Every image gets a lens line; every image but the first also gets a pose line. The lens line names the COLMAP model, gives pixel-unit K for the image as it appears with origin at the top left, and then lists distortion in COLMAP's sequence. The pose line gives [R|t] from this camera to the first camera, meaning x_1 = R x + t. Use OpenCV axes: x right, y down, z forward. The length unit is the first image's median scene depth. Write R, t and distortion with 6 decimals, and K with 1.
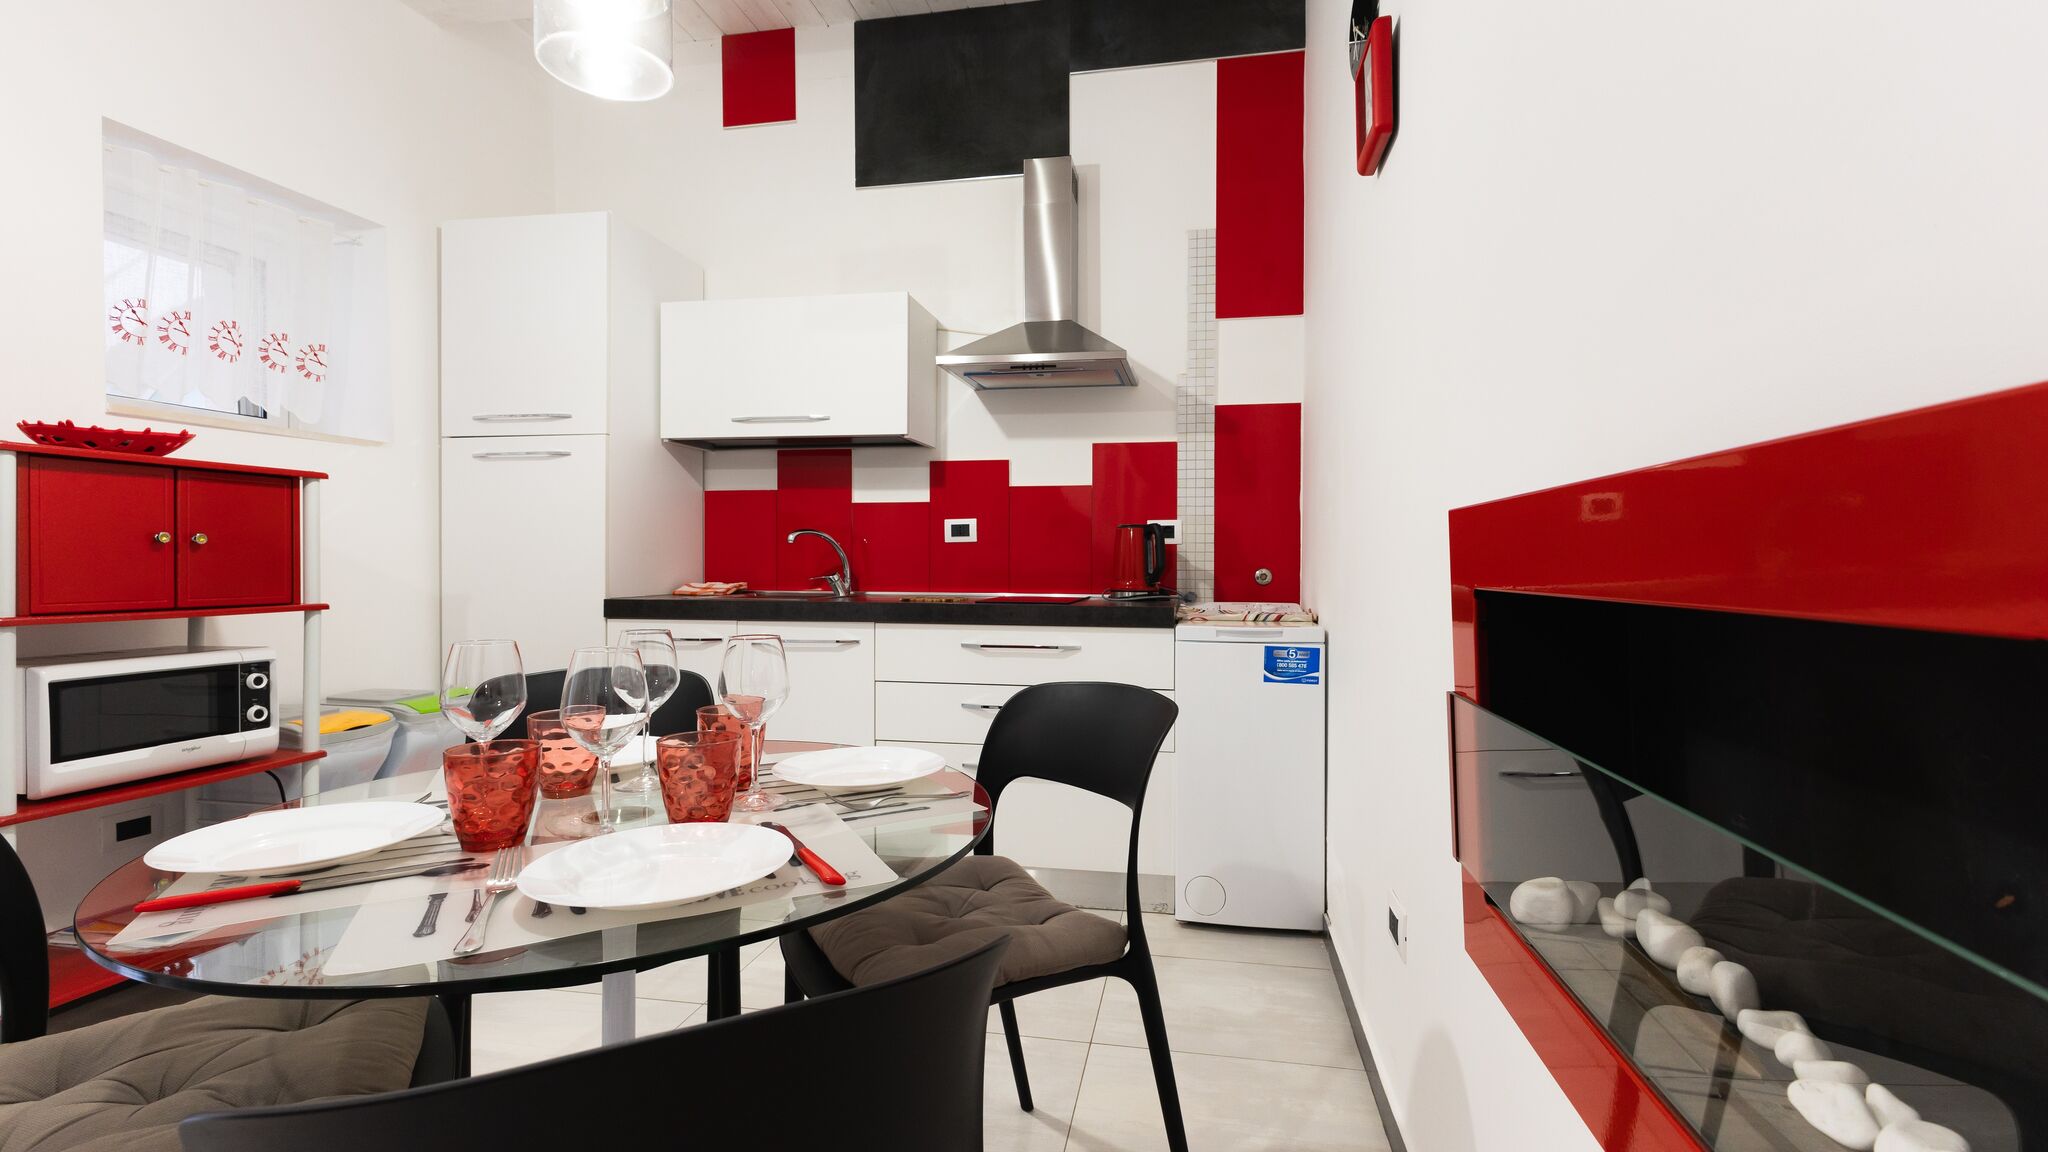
lens RADIAL K [[851.6, 0, 1018.7], [0, 851.6, 564.6], [0, 0, 1]] dist [-0.002353, 0.000053]
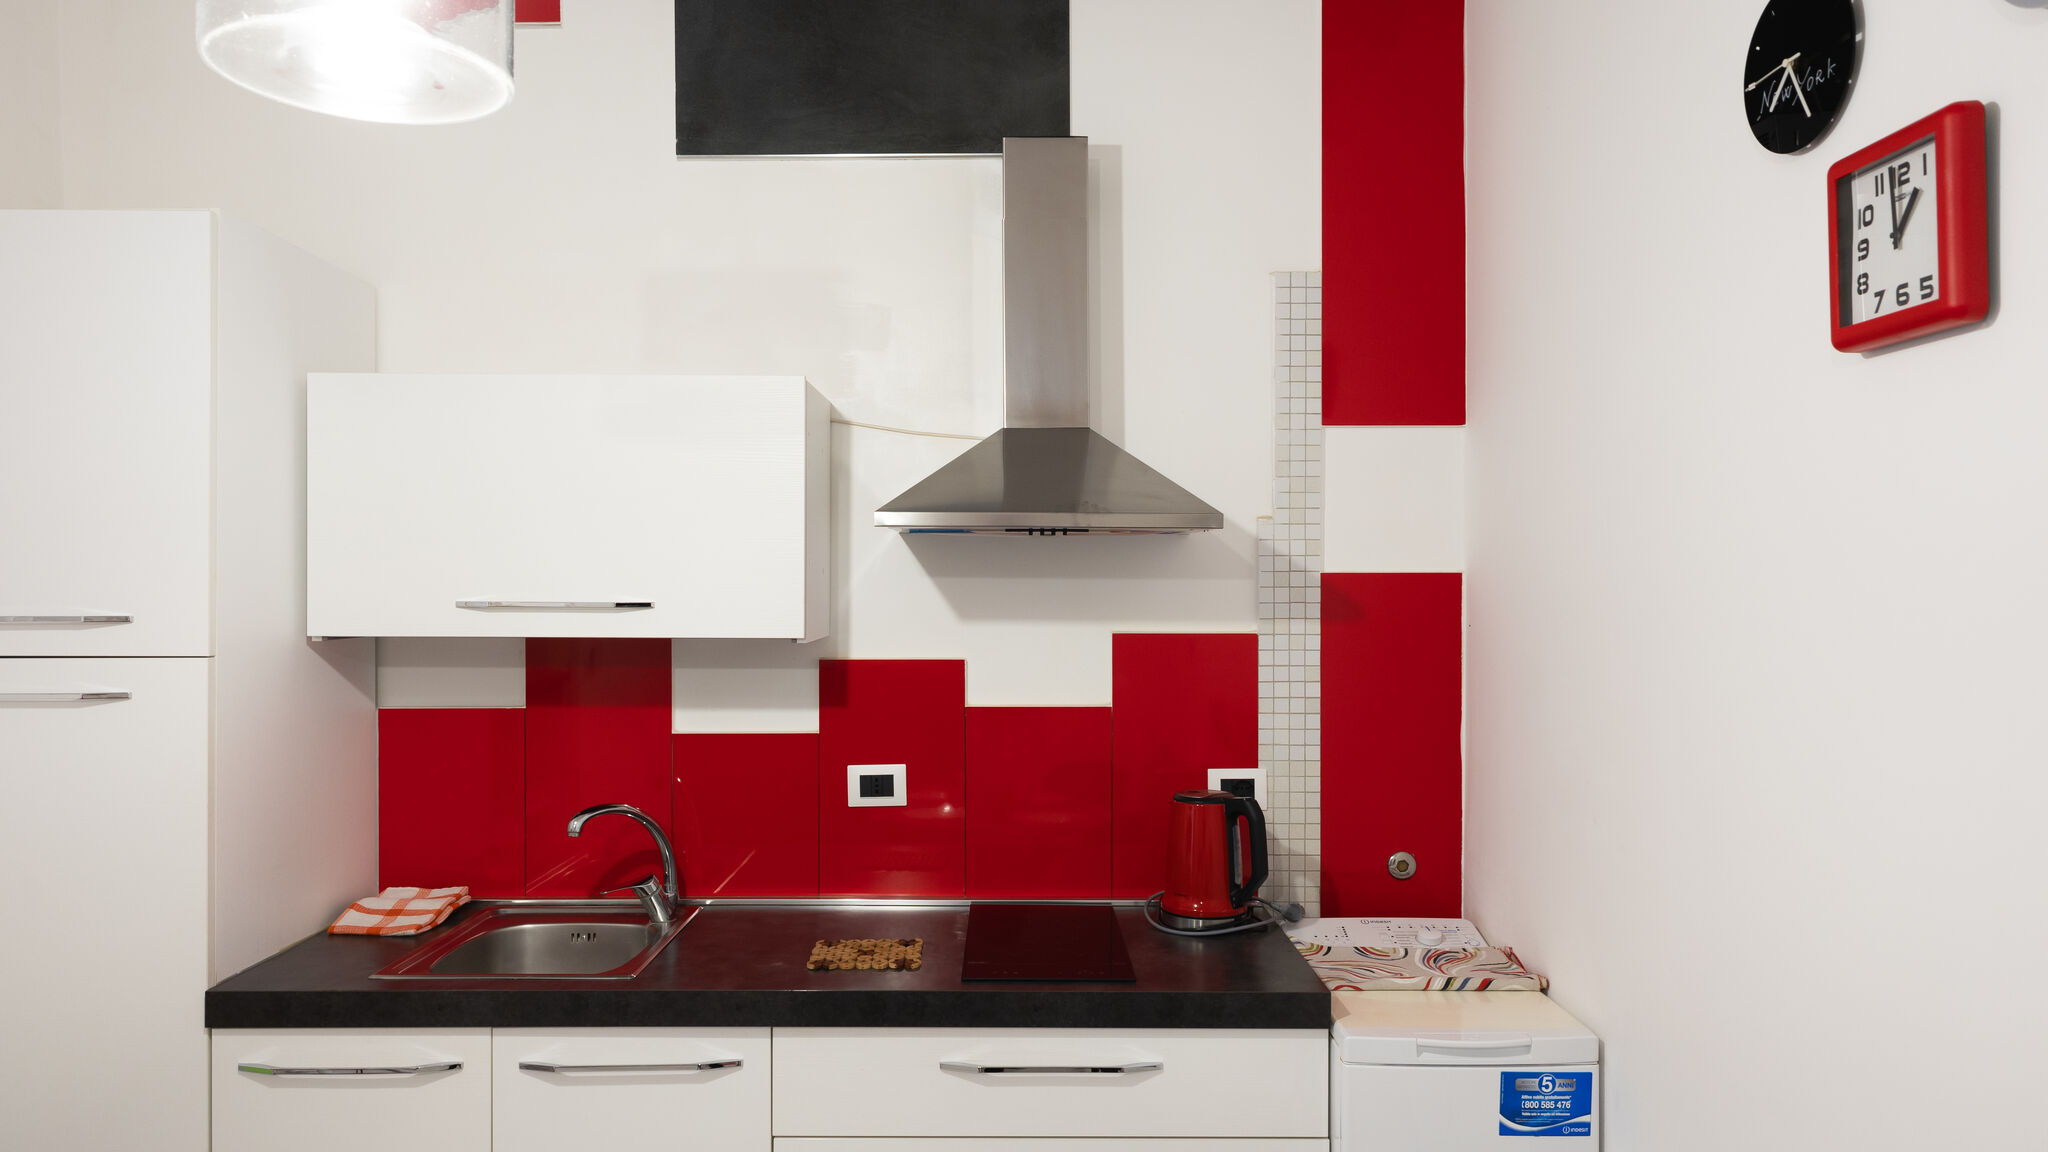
lens RADIAL K [[1319.0, 0, 966.3], [0, 1319.0, 573.5], [0, 0, 1]] dist [0.005647, 0.000920]
pose [[0.986308, 0.002425, 0.164895, -0.159724], [0.000800, 0.999810, -0.019488, -0.168871], [-0.164911, 0.019353, 0.986119, 0.144531]]
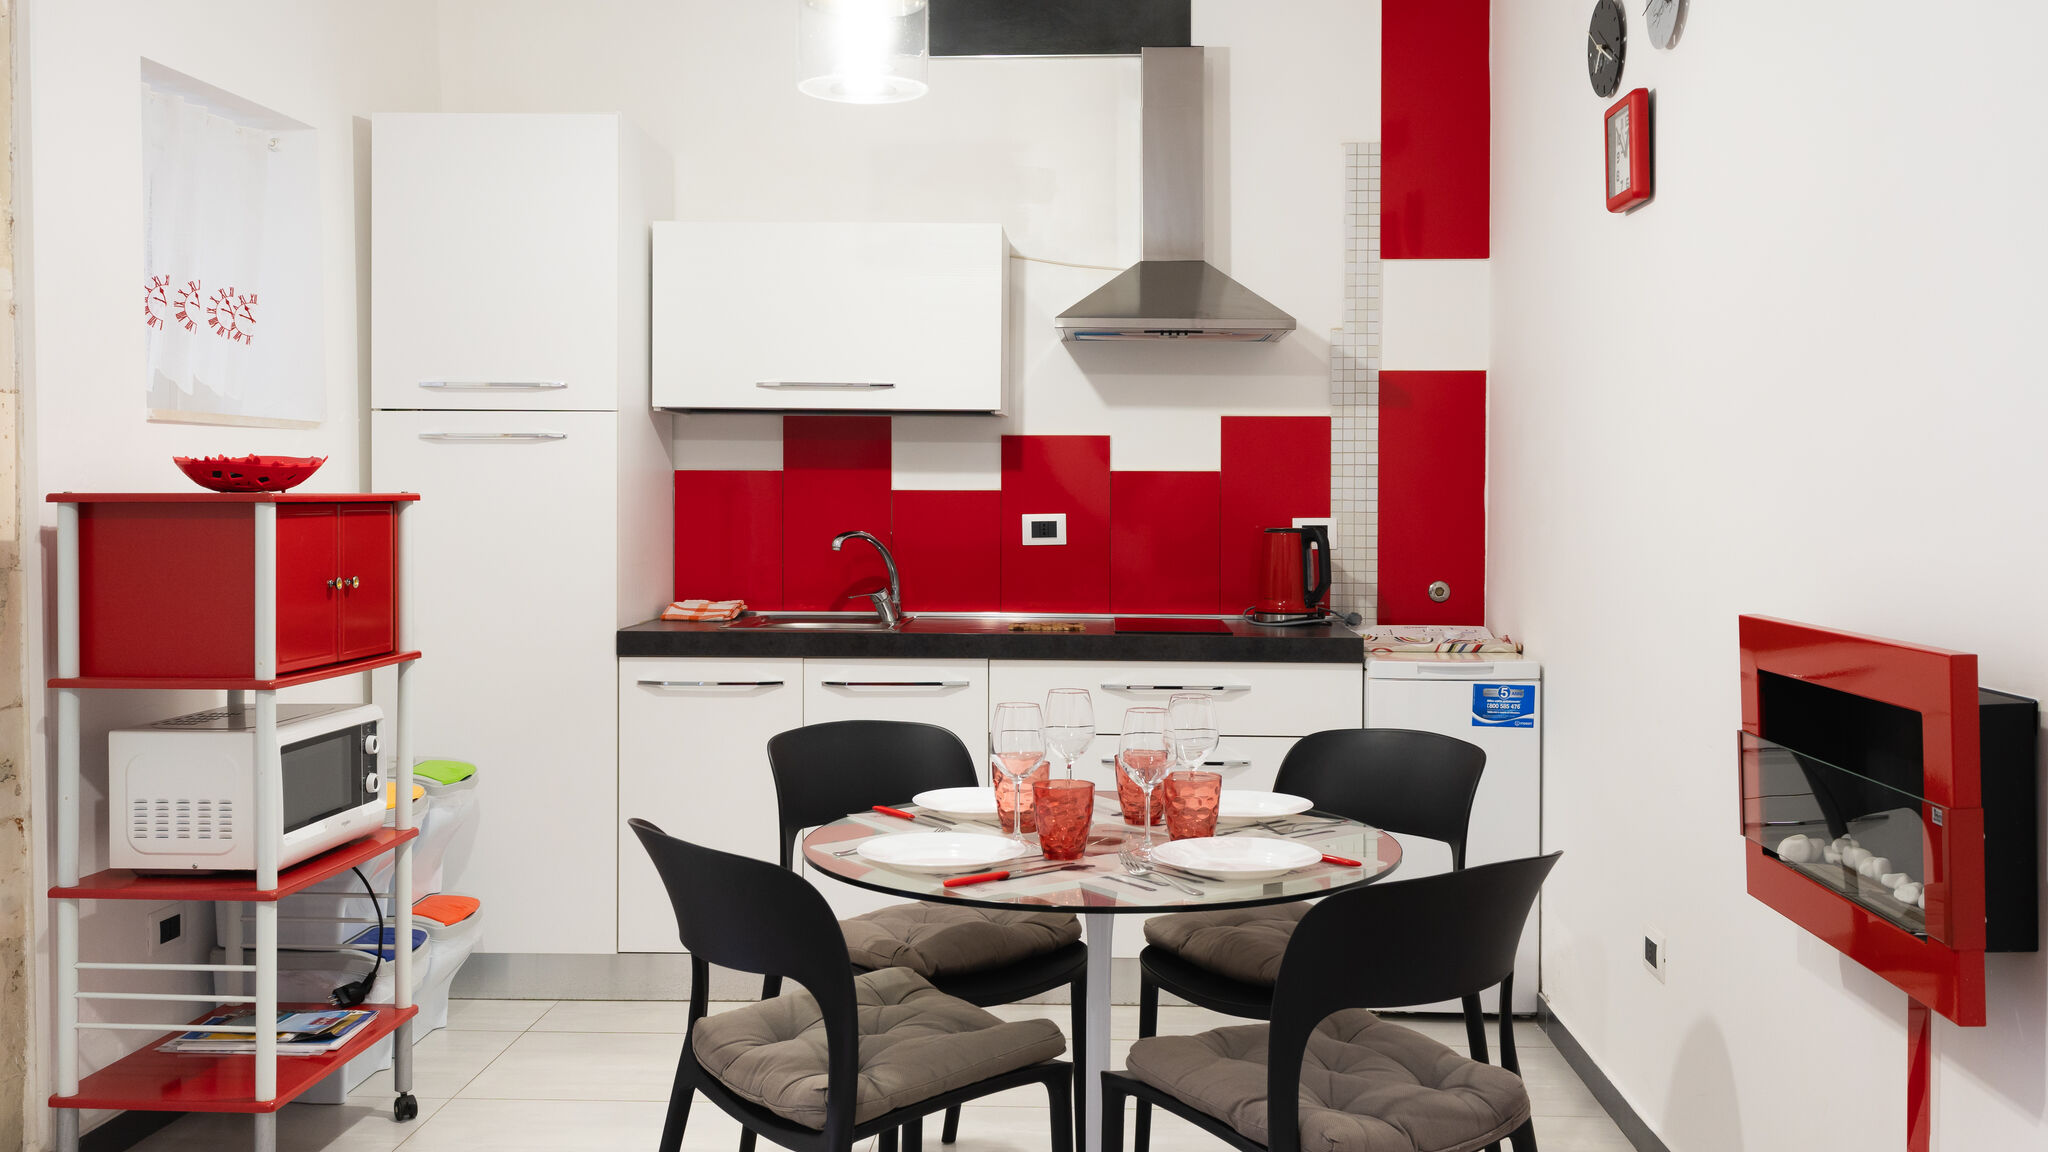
lens RADIAL K [[1696.8, 0, 1023.5], [0, 1696.8, 494.5], [0, 0, 1]] dist [0.010623, -0.004429]
pose [[0.988976, 0.002172, 0.148062, -0.318607], [-0.001705, 0.999993, -0.003280, -0.068564], [-0.148069, 0.002991, 0.988973, -0.481986]]
